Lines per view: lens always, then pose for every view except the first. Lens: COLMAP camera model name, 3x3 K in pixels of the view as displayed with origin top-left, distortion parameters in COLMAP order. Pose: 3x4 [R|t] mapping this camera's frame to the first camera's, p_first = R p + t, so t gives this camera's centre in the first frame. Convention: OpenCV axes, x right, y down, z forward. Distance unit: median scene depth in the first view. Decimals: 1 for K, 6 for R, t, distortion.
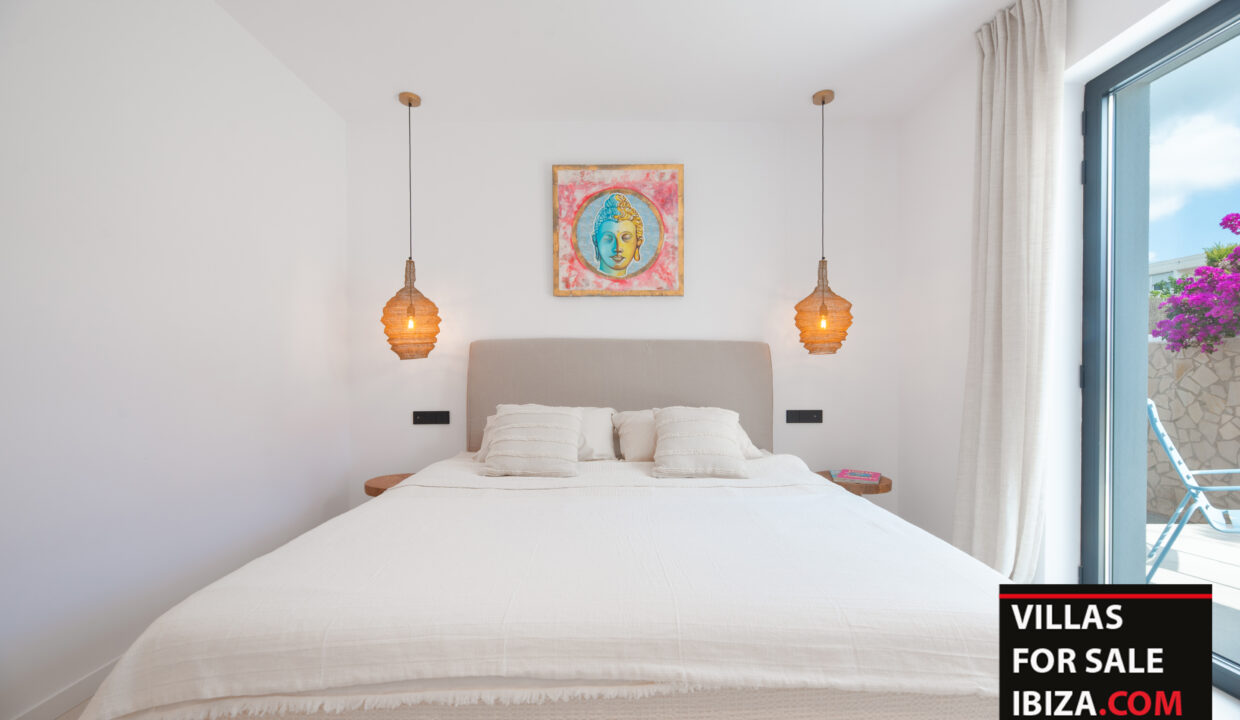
lens RADIAL K [[517.0, 0, 621.3], [0, 517.0, 374.3], [0, 0, 1]] dist [-0.000631, -0.000005]
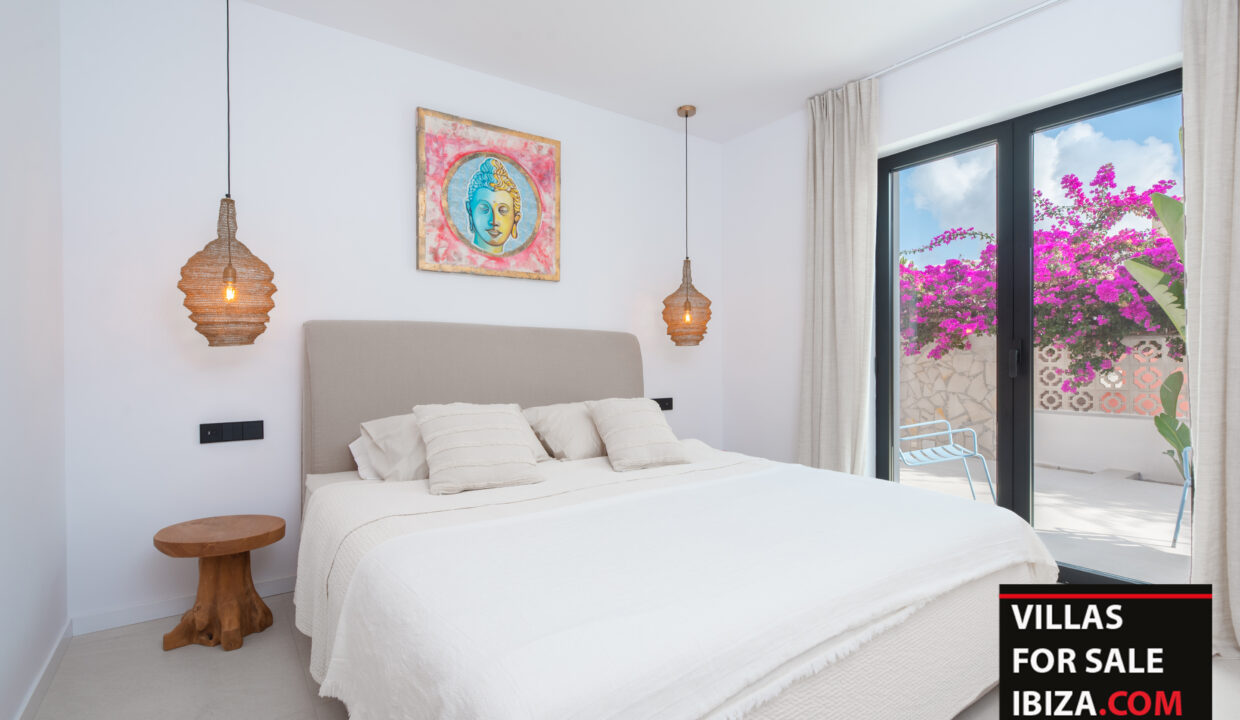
lens RADIAL K [[591.6, 0, 620.0], [0, 591.6, 360.0], [0, 0, 1]] dist [-0.002485, -0.000203]
pose [[0.805149, -0.001035, 0.593071, -0.427602], [0.006437, 0.999955, -0.006994, -0.001664], [-0.593037, 0.009449, 0.805120, 0.075571]]
